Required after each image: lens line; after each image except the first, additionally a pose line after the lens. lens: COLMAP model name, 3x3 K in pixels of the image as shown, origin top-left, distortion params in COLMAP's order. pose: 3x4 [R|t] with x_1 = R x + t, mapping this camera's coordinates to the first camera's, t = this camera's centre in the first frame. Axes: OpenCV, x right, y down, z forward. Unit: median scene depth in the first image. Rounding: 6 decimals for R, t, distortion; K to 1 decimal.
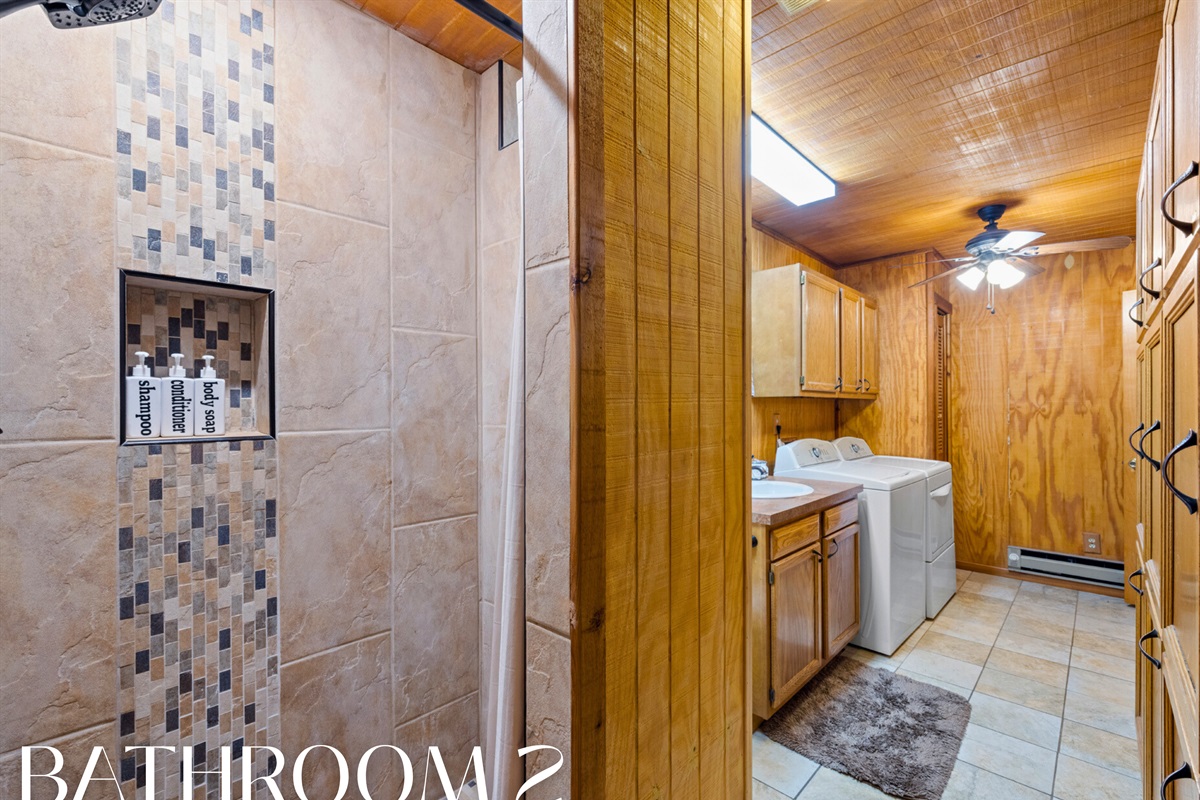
lens RADIAL K [[528.1, 0, 593.6], [0, 528.1, 406.4], [0, 0, 1]] dist [0.001328, 0.000343]
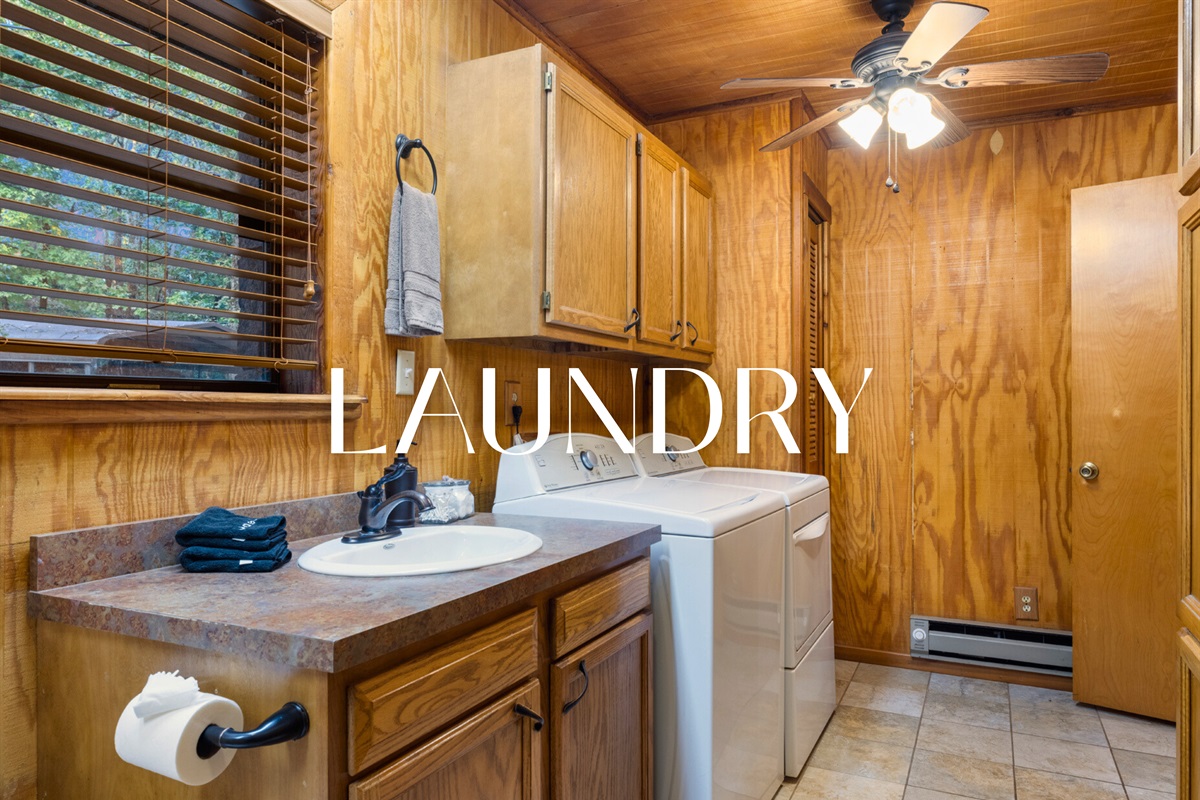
lens RADIAL K [[809.9, 0, 601.7], [0, 809.9, 399.9], [0, 0, 1]] dist [-0.001392, 0.002262]
pose [[0.950009, 0.007873, 0.312123, 0.183792], [-0.005565, 0.999950, -0.008286, 0.034124], [-0.312173, 0.006135, 0.950006, 0.264954]]
